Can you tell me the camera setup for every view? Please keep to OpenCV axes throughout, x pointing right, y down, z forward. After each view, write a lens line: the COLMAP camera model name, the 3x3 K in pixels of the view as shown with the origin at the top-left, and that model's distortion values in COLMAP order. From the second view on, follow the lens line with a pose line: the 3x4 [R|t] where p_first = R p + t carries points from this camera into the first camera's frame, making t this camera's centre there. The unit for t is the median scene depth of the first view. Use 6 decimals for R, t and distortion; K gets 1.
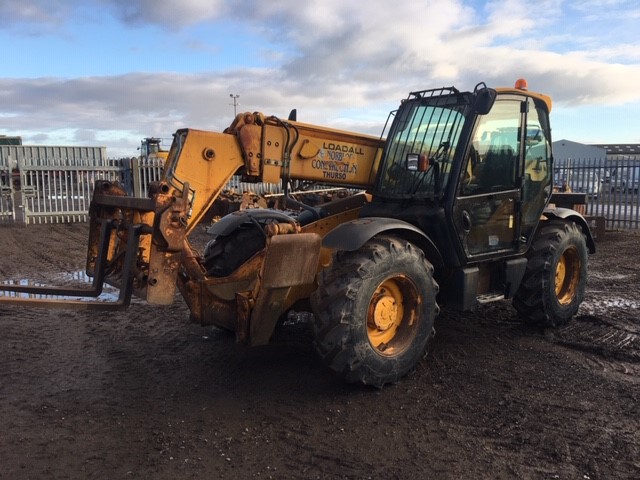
lens RADIAL K [[581.5, 0, 323.6], [0, 581.5, 240.0], [0, 0, 1]] dist [0.020102, -0.009246]
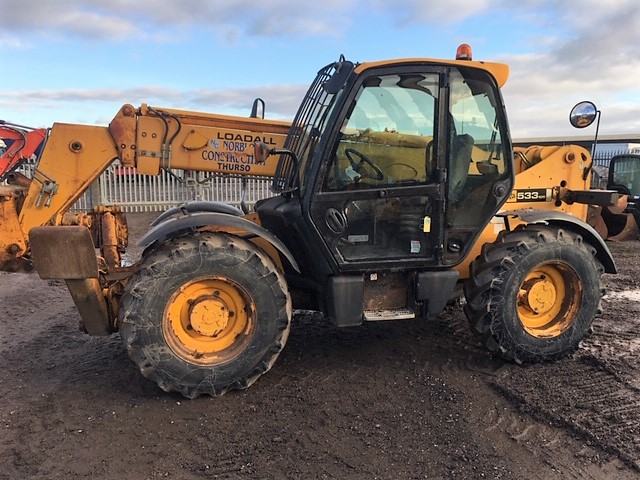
lens RADIAL K [[581.5, 0, 323.6], [0, 581.5, 240.0], [0, 0, 1]] dist [0.020102, -0.009246]
pose [[0.896170, 0.053268, -0.440503, 0.595510], [-0.048745, 0.998578, 0.021584, -0.022119], [0.441026, 0.002129, 0.897492, 0.232493]]
